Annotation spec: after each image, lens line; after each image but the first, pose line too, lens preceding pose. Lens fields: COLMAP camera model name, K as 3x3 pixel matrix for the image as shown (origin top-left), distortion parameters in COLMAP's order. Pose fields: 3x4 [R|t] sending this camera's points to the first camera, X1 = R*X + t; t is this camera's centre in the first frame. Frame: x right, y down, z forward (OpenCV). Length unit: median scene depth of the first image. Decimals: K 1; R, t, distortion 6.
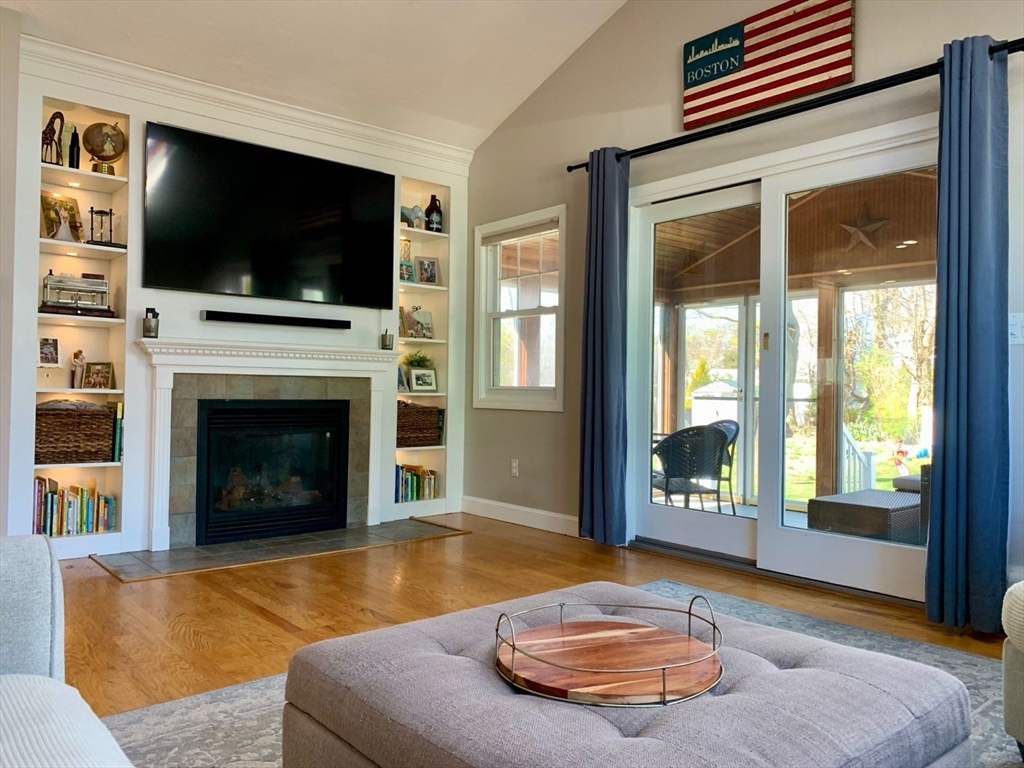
lens RADIAL K [[781.4, 0, 506.7], [0, 781.4, 381.3], [0, 0, 1]] dist [0.044084, -0.042588]
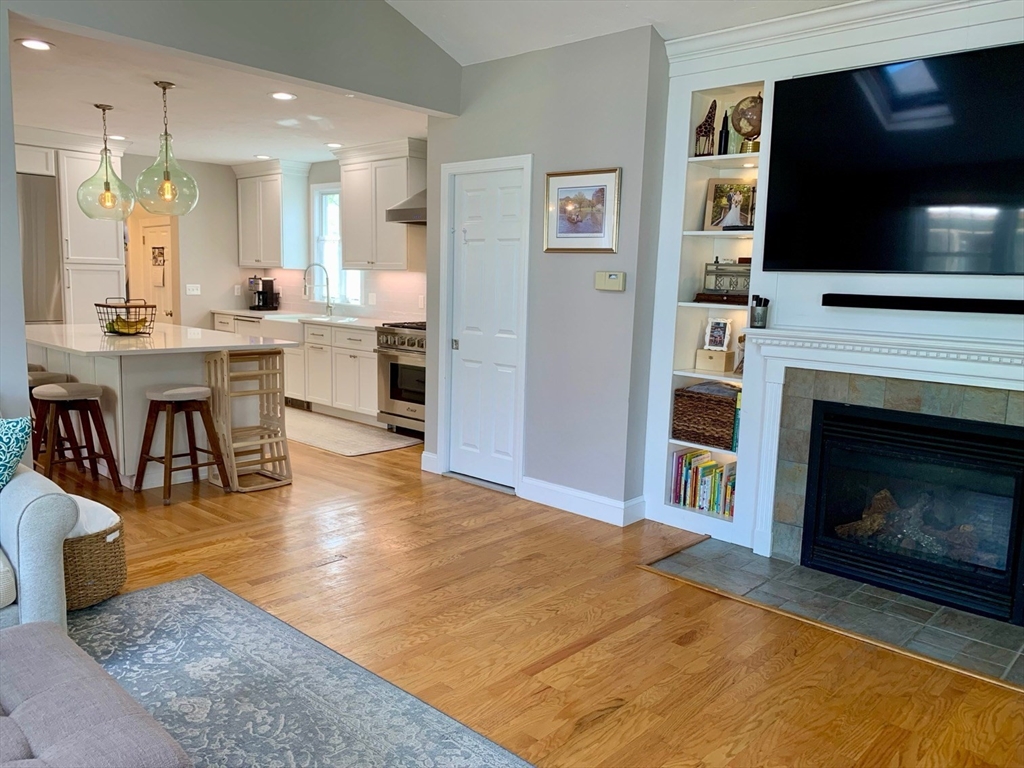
lens RADIAL K [[781.4, 0, 507.3], [0, 781.4, 380.6], [0, 0, 1]] dist [0.044084, -0.042588]
pose [[0.119014, 0.123678, -0.985160, 0.415892], [-0.017551, 0.992319, 0.122456, -0.098773], [0.992737, 0.002716, 0.120270, 0.587727]]
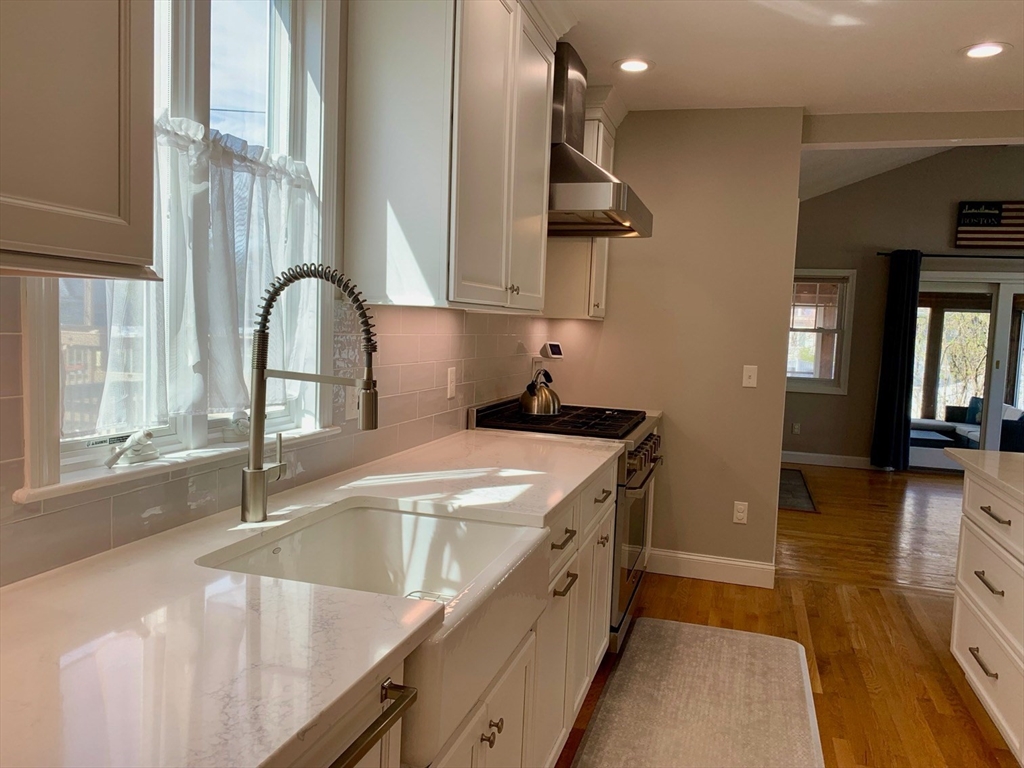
lens RADIAL K [[781.4, 0, 513.3], [0, 781.4, 384.7], [0, 0, 1]] dist [0.044084, -0.042588]
pose [[0.835395, -0.018427, 0.549341, -1.619581], [-0.036750, 0.995329, 0.089273, -0.121039], [-0.548420, -0.094766, 0.830816, -0.008341]]
